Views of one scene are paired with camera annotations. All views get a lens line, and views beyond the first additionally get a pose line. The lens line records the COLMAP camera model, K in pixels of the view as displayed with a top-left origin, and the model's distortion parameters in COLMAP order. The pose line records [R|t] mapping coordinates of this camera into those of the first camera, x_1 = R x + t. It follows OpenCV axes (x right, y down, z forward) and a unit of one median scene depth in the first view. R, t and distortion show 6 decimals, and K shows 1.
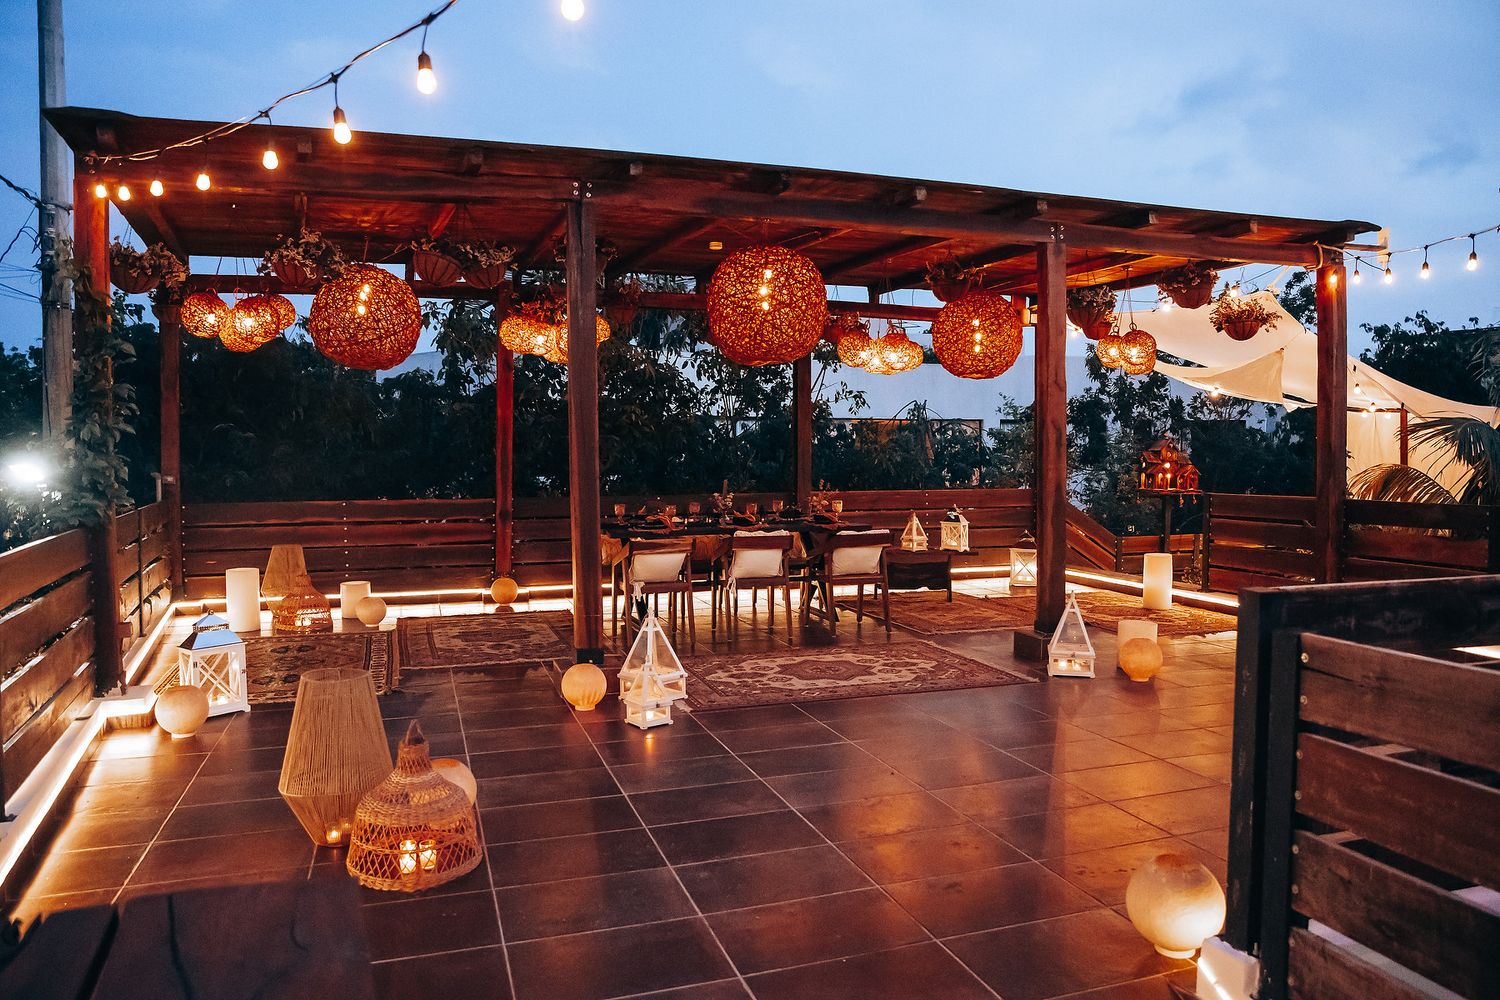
lens RADIAL K [[1054.0, 0, 750.8], [0, 1054.0, 497.6], [0, 0, 1]] dist [-0.105327, 0.079404]
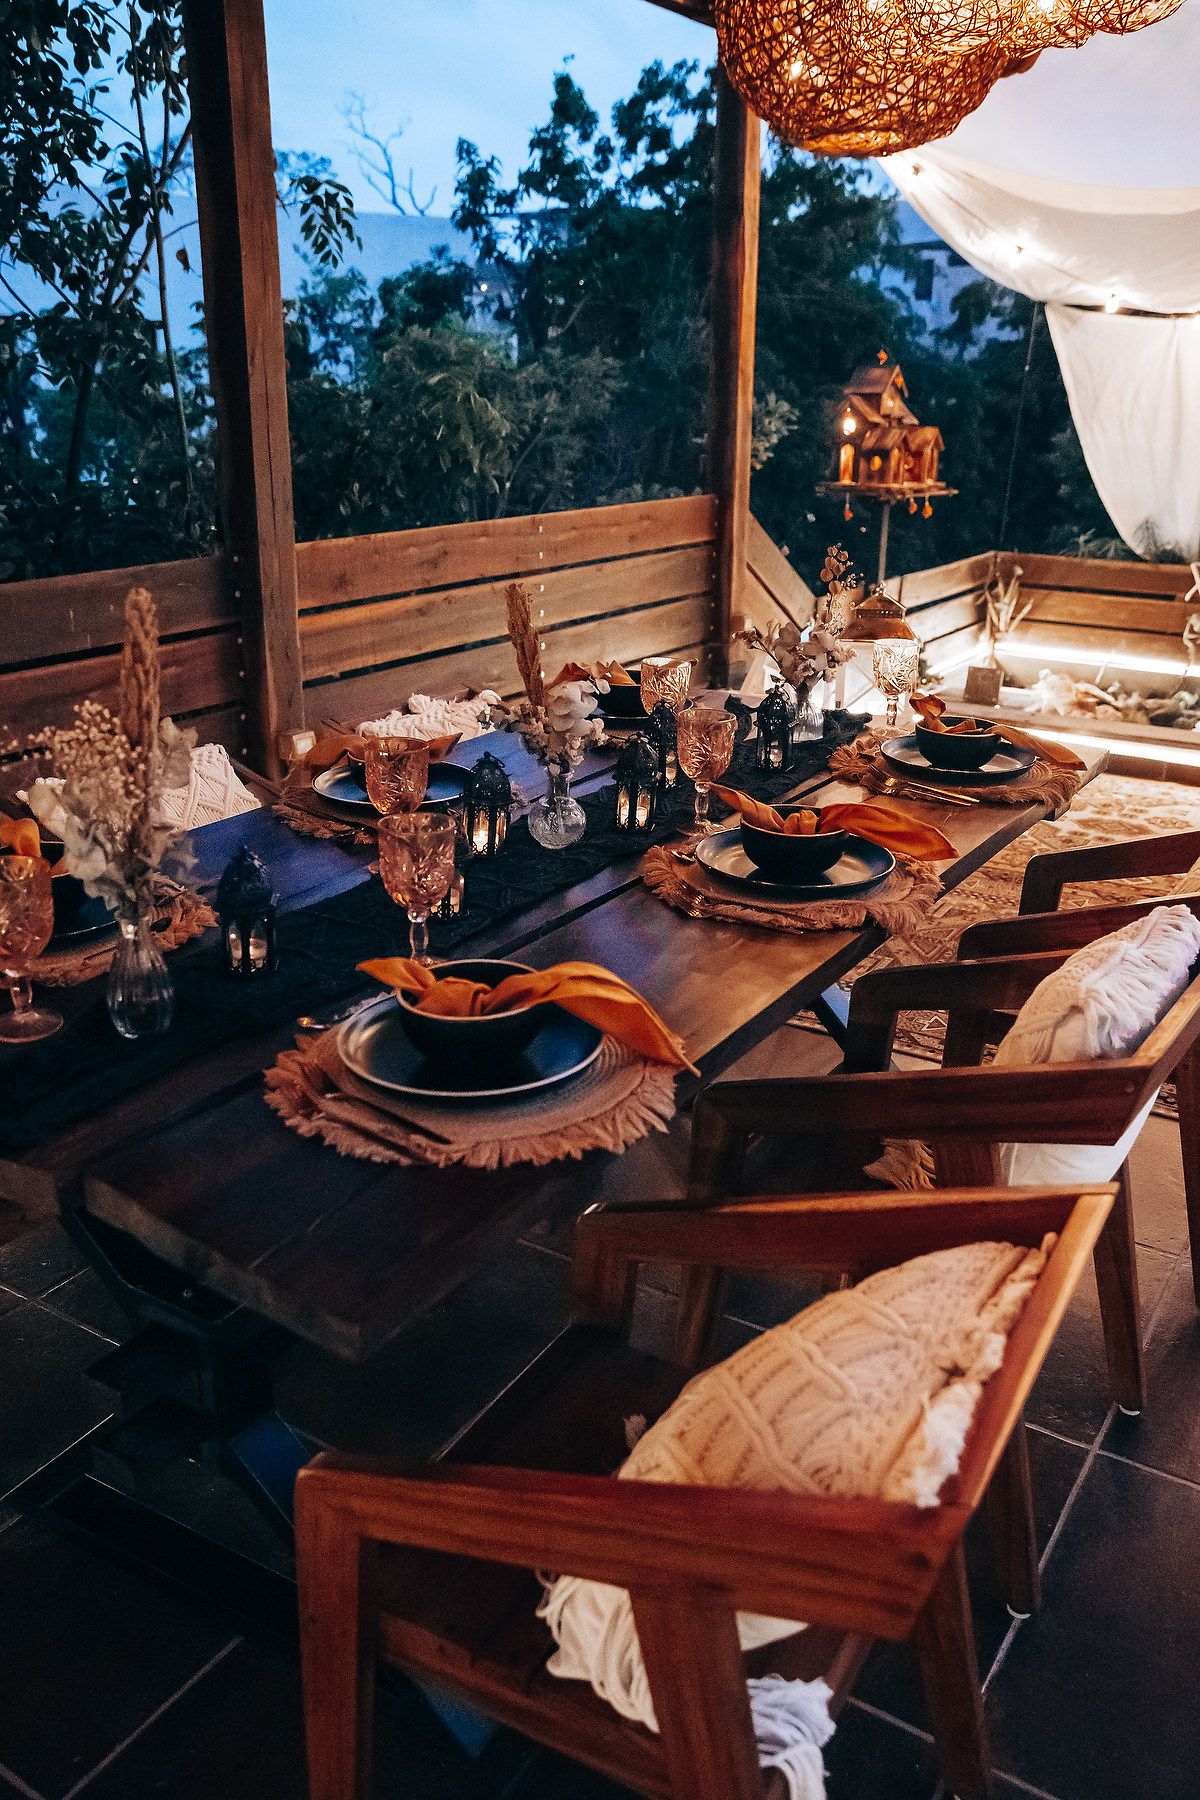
lens RADIAL K [[1487.5, 0, 597.3], [0, 1487.5, 901.7], [0, 0, 1]] dist [-0.090963, 0.143832]
pose [[0.769474, -0.202055, 0.605874, -0.168174], [0.014455, 0.953904, 0.299763, -0.039504], [-0.638515, -0.221902, 0.736925, 0.785365]]
